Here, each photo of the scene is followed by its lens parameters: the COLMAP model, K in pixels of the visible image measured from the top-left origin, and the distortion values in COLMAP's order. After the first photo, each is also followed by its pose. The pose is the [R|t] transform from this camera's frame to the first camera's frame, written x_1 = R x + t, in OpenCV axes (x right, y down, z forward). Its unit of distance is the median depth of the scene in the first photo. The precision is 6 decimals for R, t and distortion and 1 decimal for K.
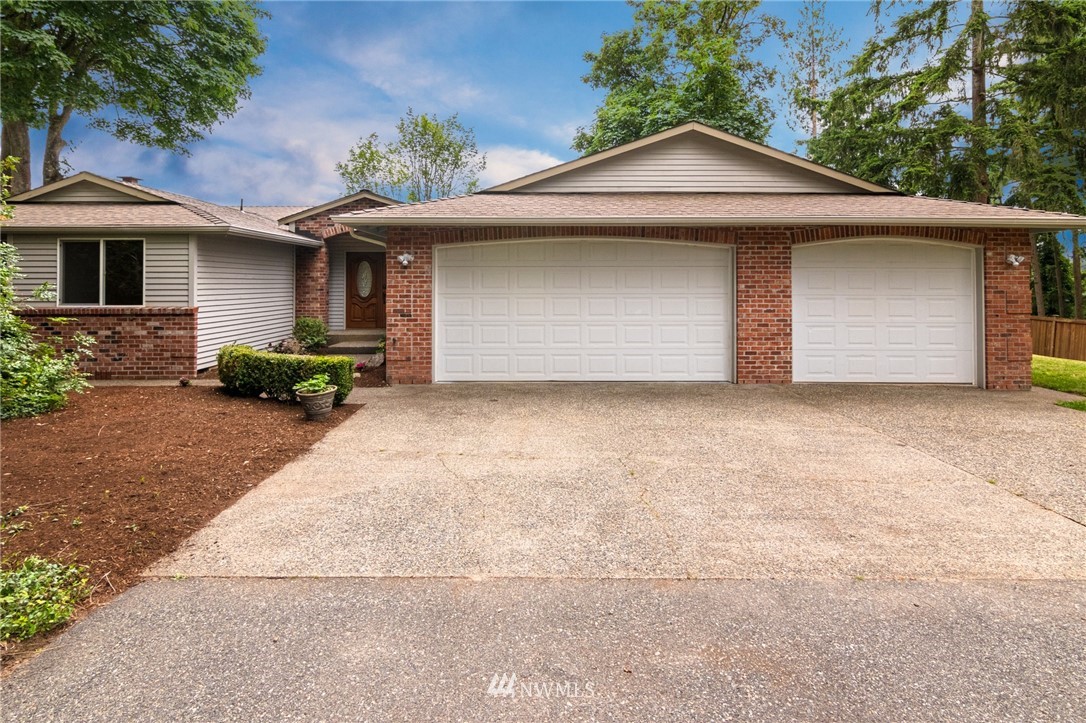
lens RADIAL K [[568.7, 0, 542.5], [0, 568.7, 288.6], [0, 0, 1]] dist [0.001461, 0.000182]
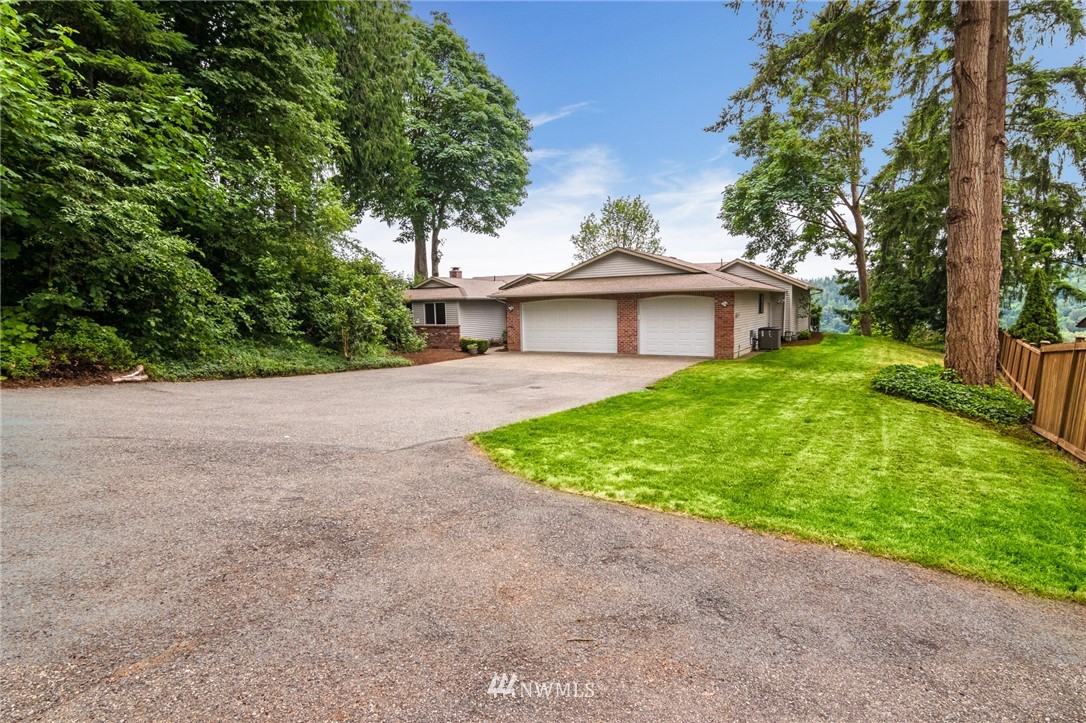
lens RADIAL K [[566.9, 0, 541.1], [0, 566.9, 338.1], [0, 0, 1]] dist [0.000738, 0.000054]
pose [[0.849059, 0.010647, -0.528191, 1.284506], [0.014883, 0.998918, 0.044059, -0.022465], [0.528089, -0.045270, 0.847982, -1.248575]]
